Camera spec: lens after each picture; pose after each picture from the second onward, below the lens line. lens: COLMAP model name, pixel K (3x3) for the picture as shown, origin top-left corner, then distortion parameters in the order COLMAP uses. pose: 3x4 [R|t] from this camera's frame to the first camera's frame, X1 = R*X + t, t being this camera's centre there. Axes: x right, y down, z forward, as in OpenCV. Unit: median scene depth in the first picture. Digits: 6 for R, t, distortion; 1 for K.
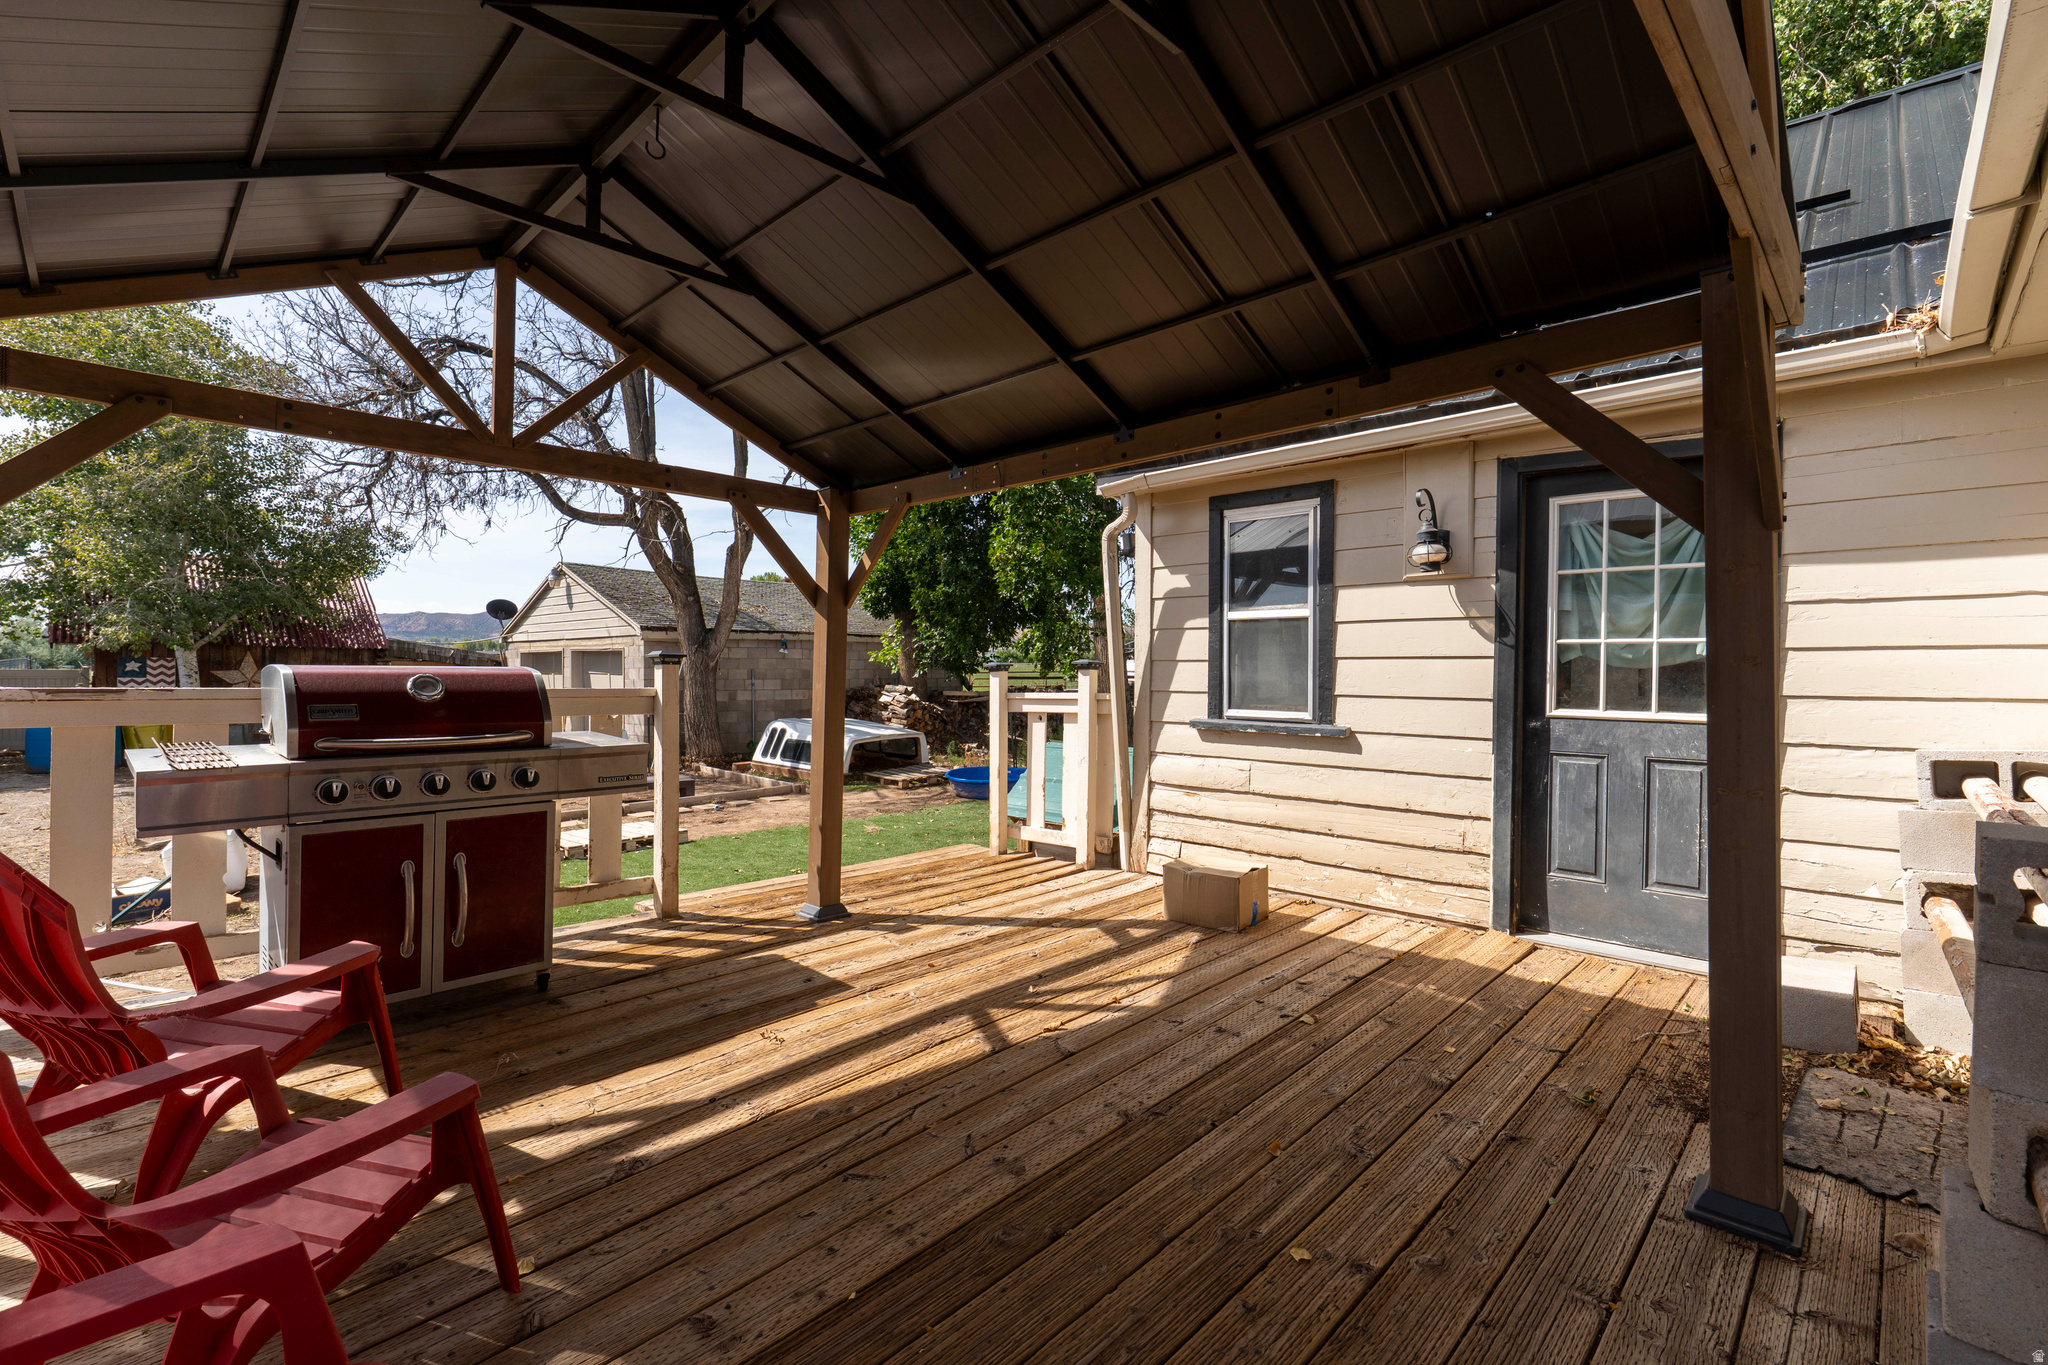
lens RADIAL K [[904.4, 0, 1020.8], [0, 904.4, 677.4], [0, 0, 1]] dist [-0.004126, 0.000266]
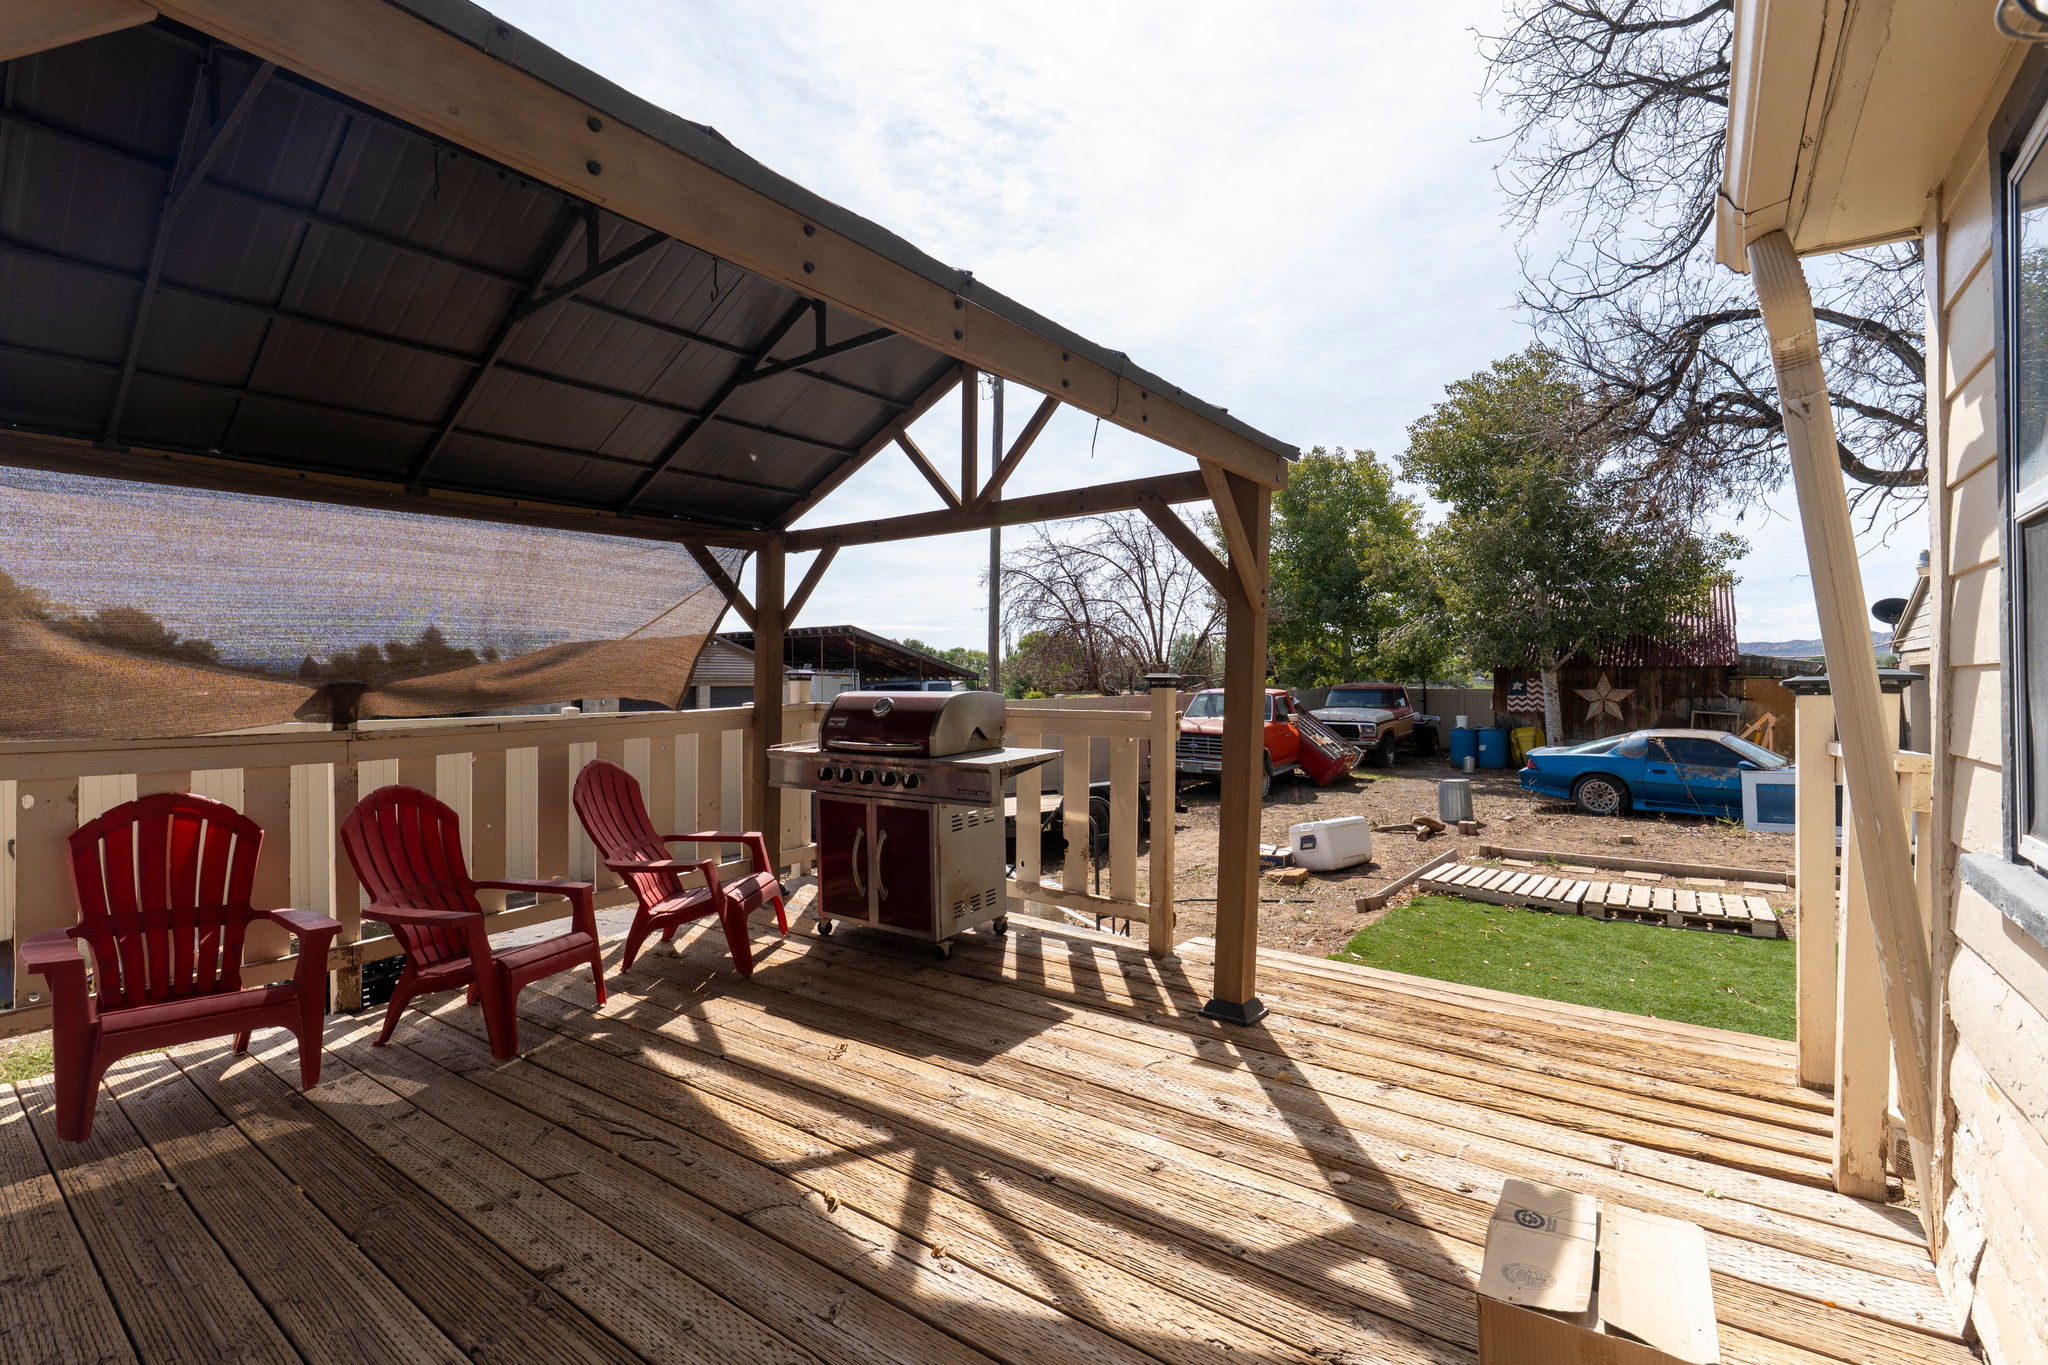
lens RADIAL K [[904.4, 0, 1020.8], [0, 904.4, 677.4], [0, 0, 1]] dist [-0.004126, 0.000266]
pose [[0.126893, -0.015579, -0.991794, 0.648733], [-0.003471, 0.999864, -0.016150, -0.011377], [0.991910, 0.005492, 0.126821, 0.890275]]
